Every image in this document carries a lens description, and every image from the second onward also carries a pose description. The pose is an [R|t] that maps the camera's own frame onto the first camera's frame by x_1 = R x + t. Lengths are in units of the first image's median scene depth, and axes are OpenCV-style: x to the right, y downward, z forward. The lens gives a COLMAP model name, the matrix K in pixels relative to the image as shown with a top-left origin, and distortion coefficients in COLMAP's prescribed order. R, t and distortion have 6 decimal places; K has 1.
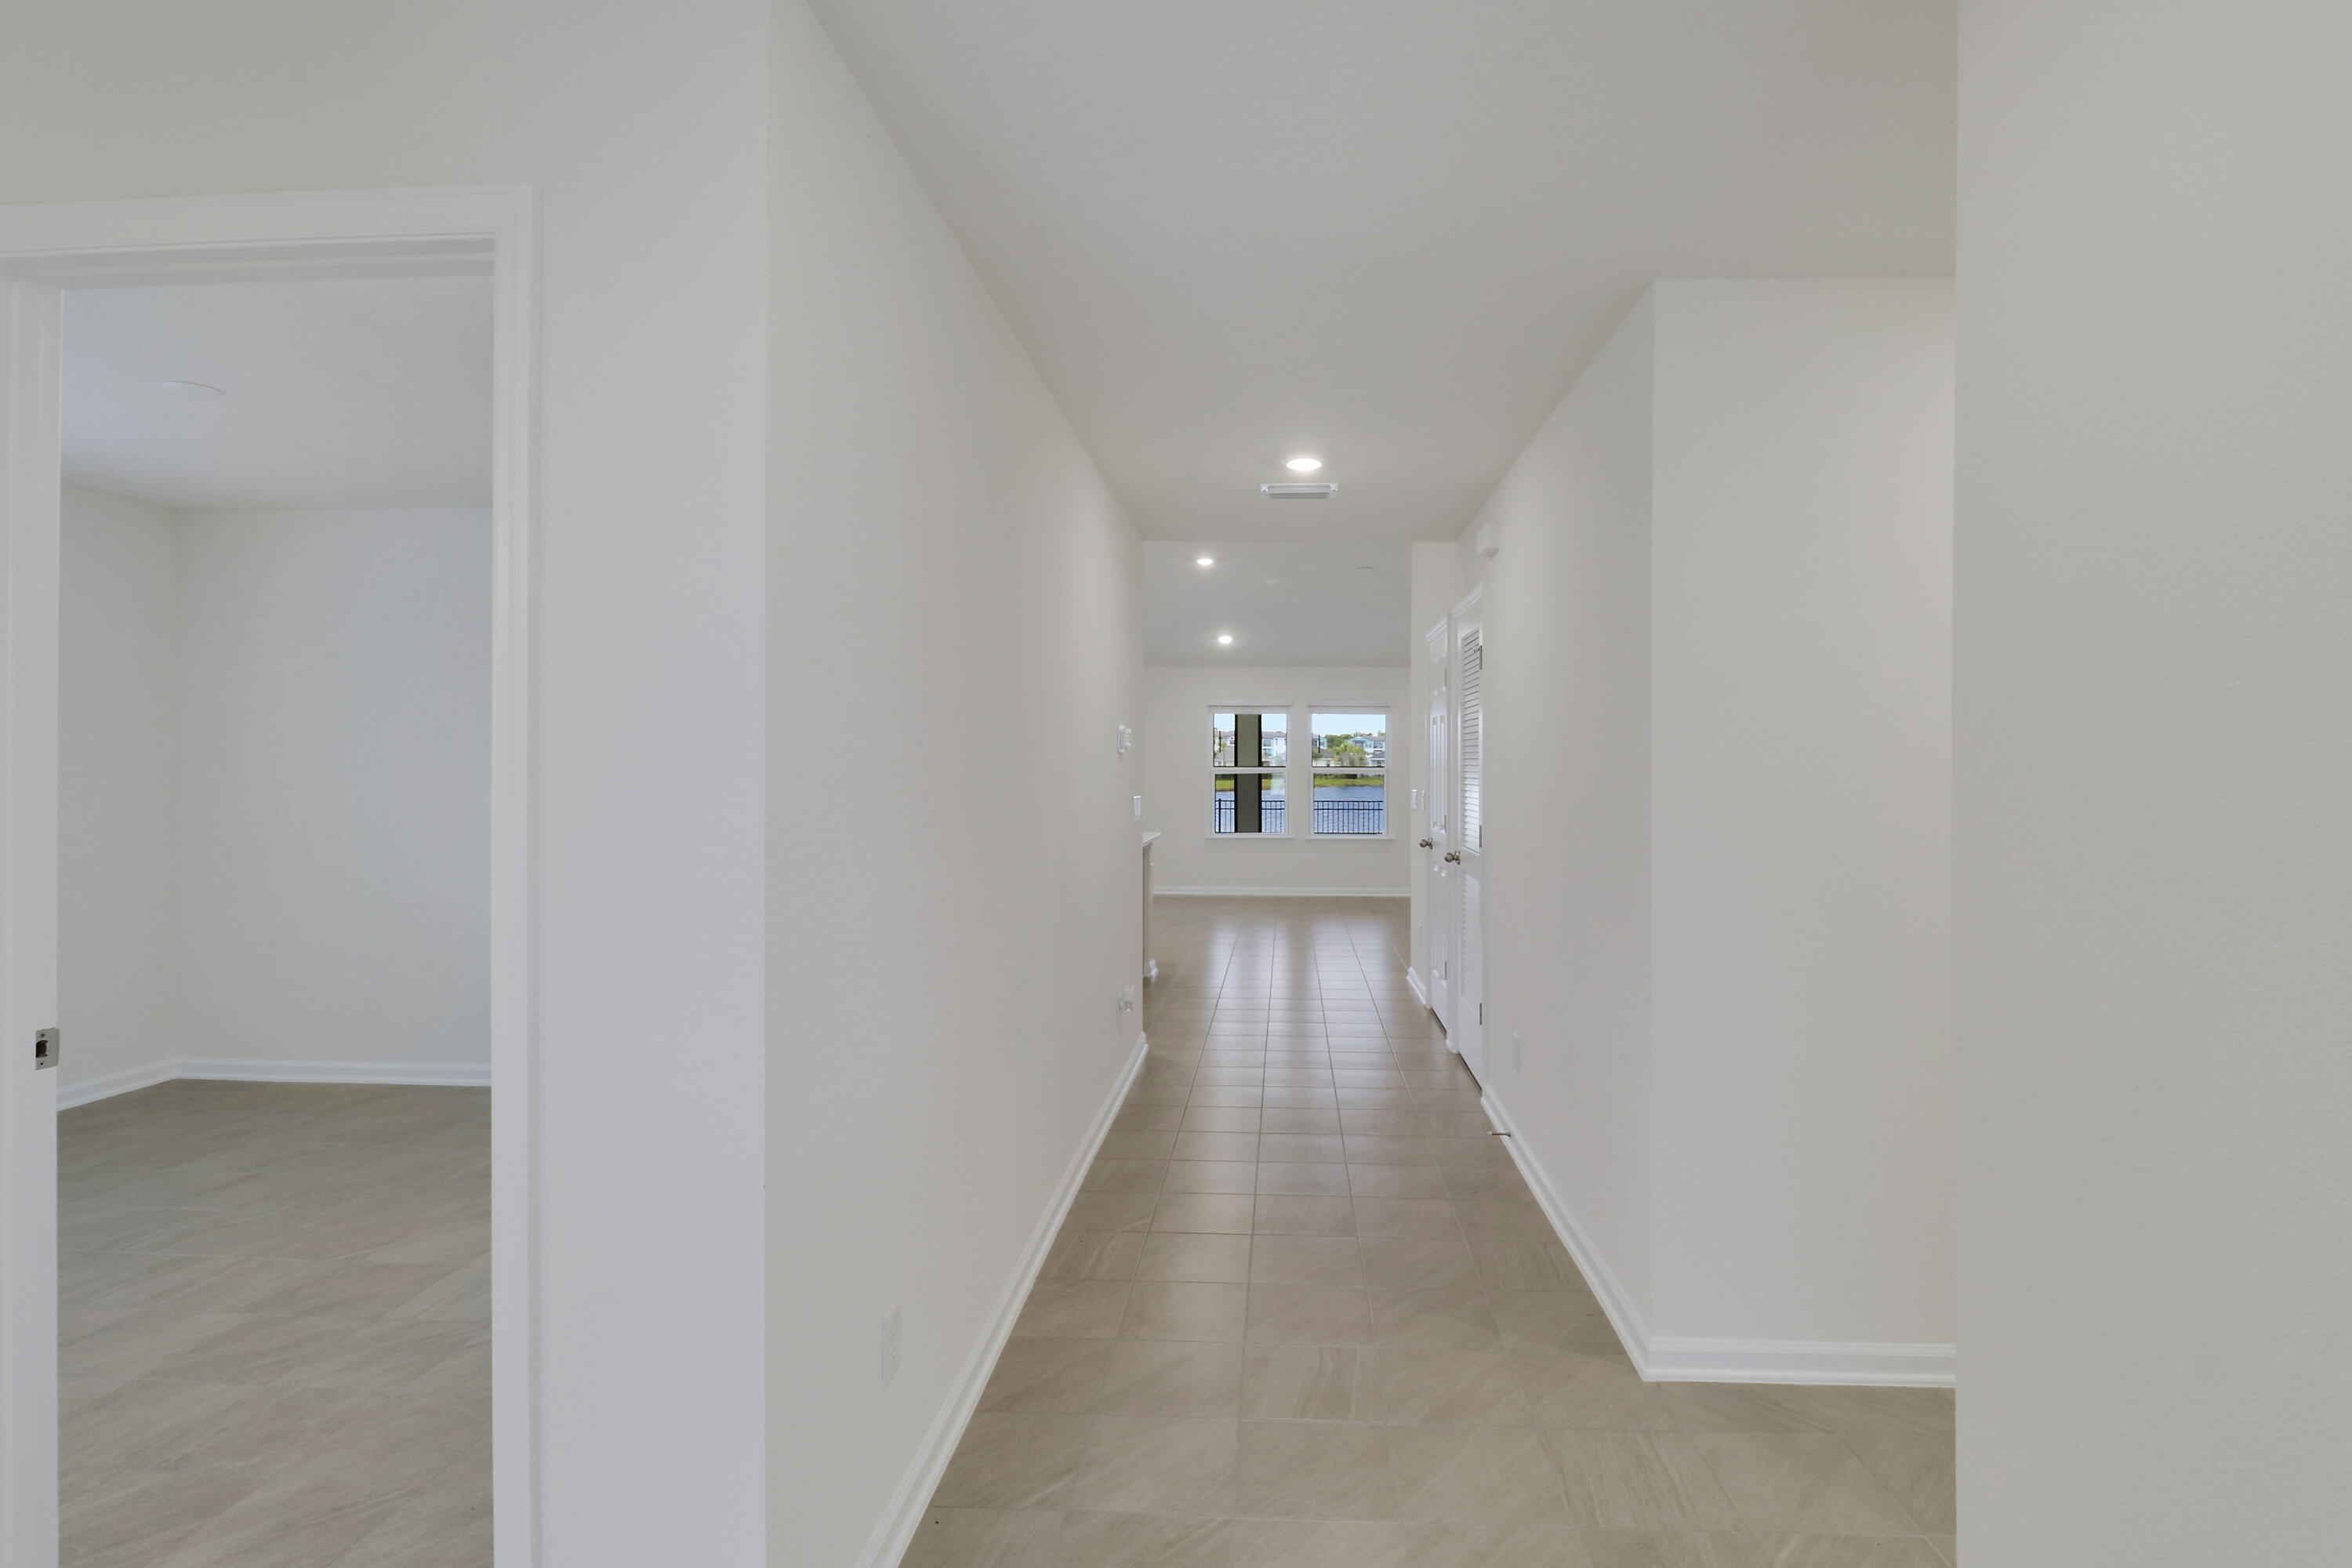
lens RADIAL K [[1099.3, 0, 1188.9], [0, 1099.3, 777.1], [0, 0, 1]] dist [-0.004987, -0.005924]
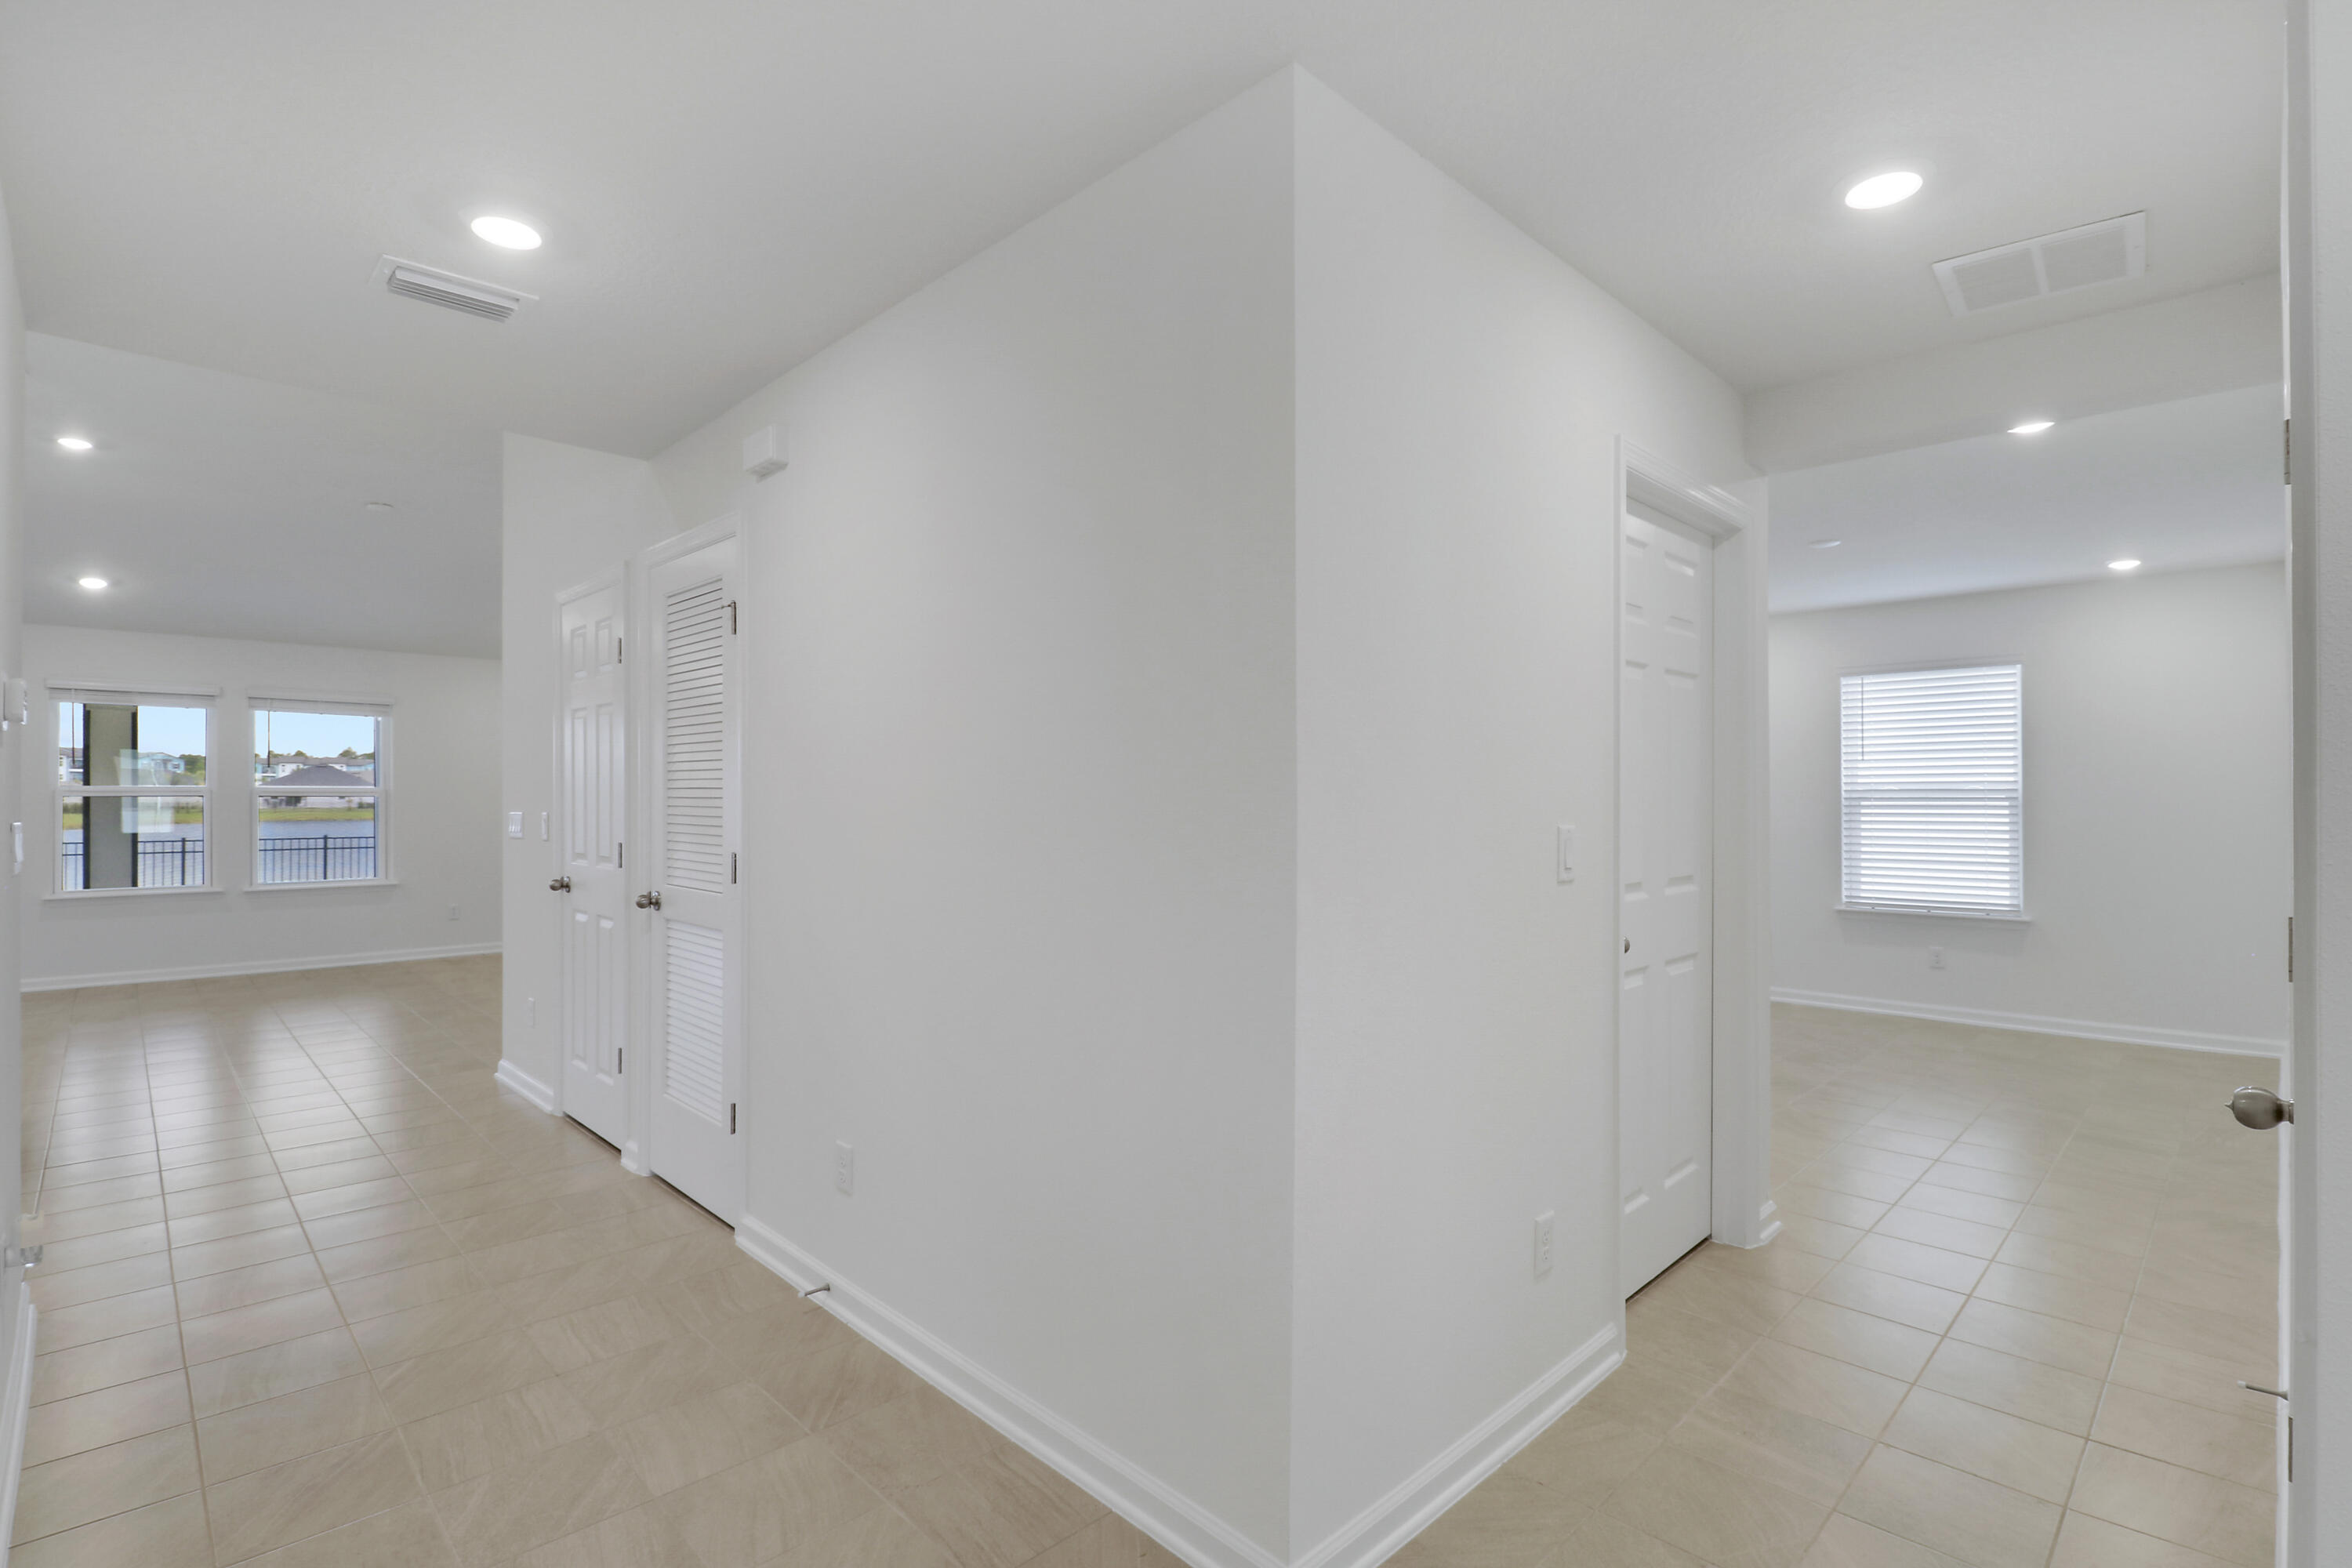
lens RADIAL K [[1099.3, 0, 1164.5], [0, 1099.3, 791.2], [0, 0, 1]] dist [-0.004987, -0.005924]
pose [[0.655652, 0.005010, 0.755046, -0.034378], [0.005652, 0.999917, -0.011543, 0.005386], [-0.755042, 0.011836, 0.655570, 0.126498]]
